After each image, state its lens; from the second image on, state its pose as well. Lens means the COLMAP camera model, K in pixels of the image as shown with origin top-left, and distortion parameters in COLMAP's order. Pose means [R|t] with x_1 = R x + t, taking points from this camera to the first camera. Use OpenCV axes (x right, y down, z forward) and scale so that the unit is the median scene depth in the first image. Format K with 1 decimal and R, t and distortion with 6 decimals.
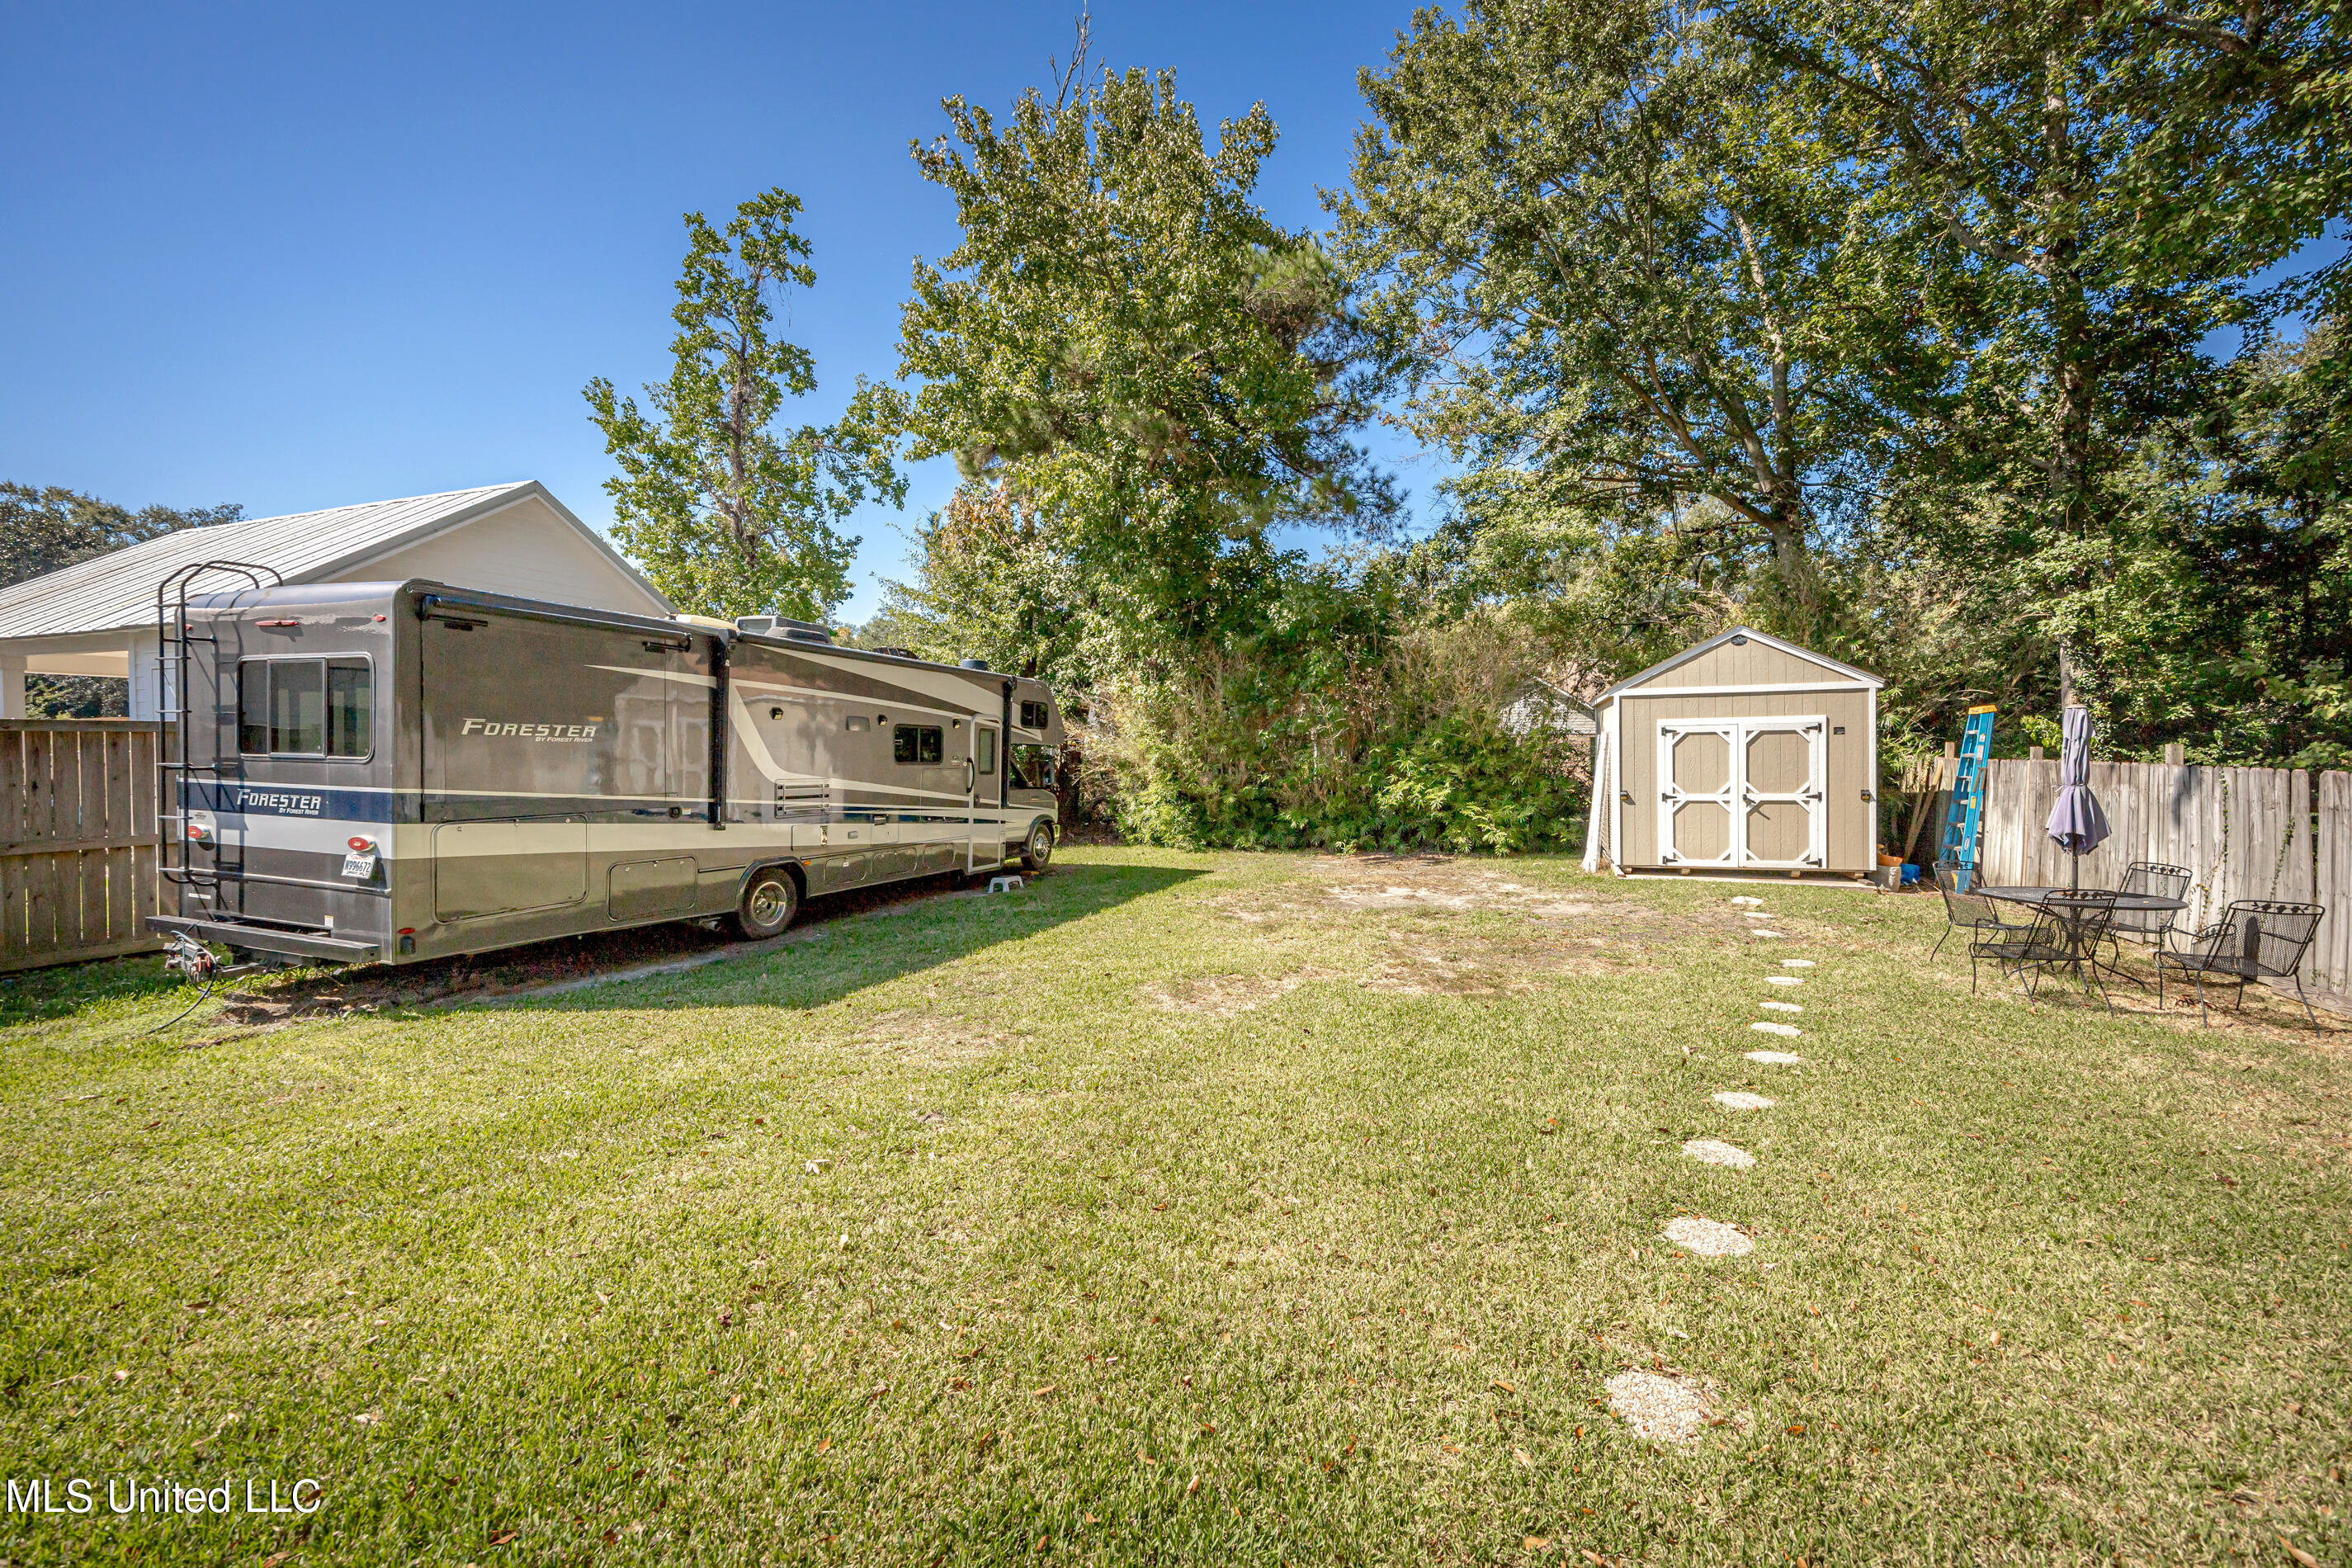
lens RADIAL K [[898.1, 0, 1180.5], [0, 898.1, 792.2], [0, 0, 1]] dist [-0.002755, -0.000019]
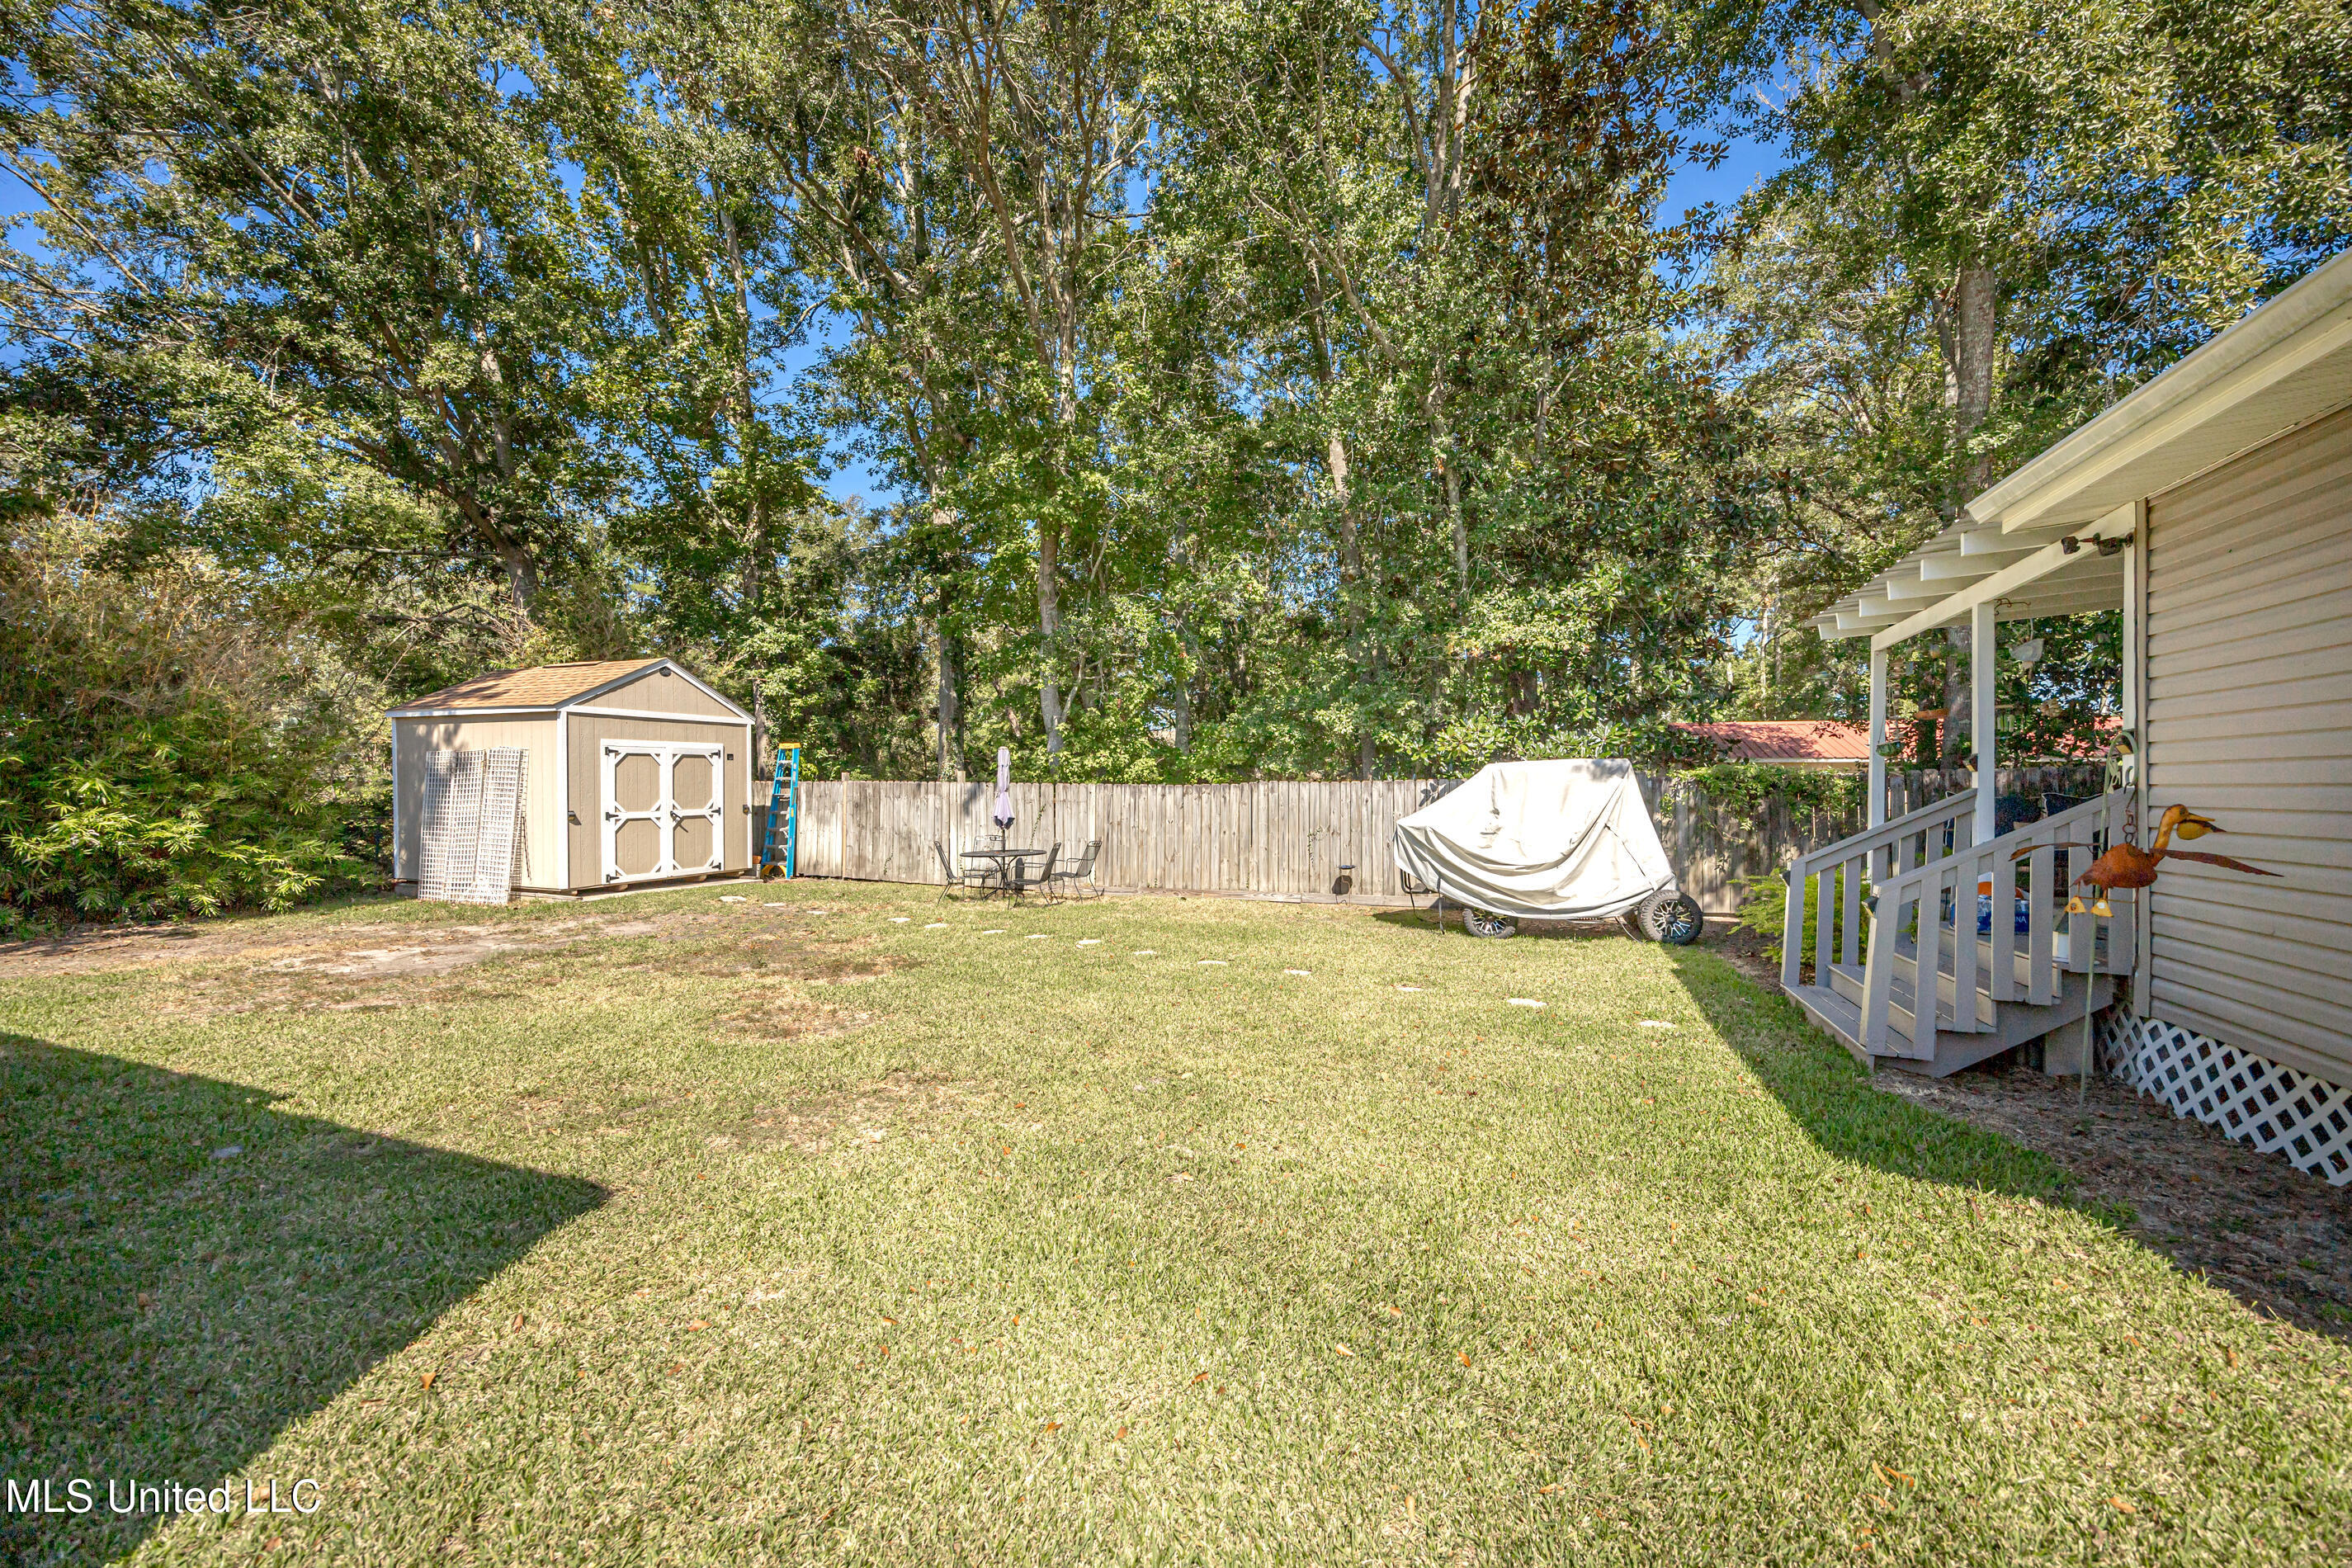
lens RADIAL K [[898.1, 0, 1181.4], [0, 898.1, 792.3], [0, 0, 1]] dist [-0.002755, -0.000019]
pose [[0.059508, -0.001367, 0.998227, -0.326673], [0.041378, 0.999143, -0.001098, 0.005177], [-0.997370, 0.041370, 0.059513, 0.225672]]
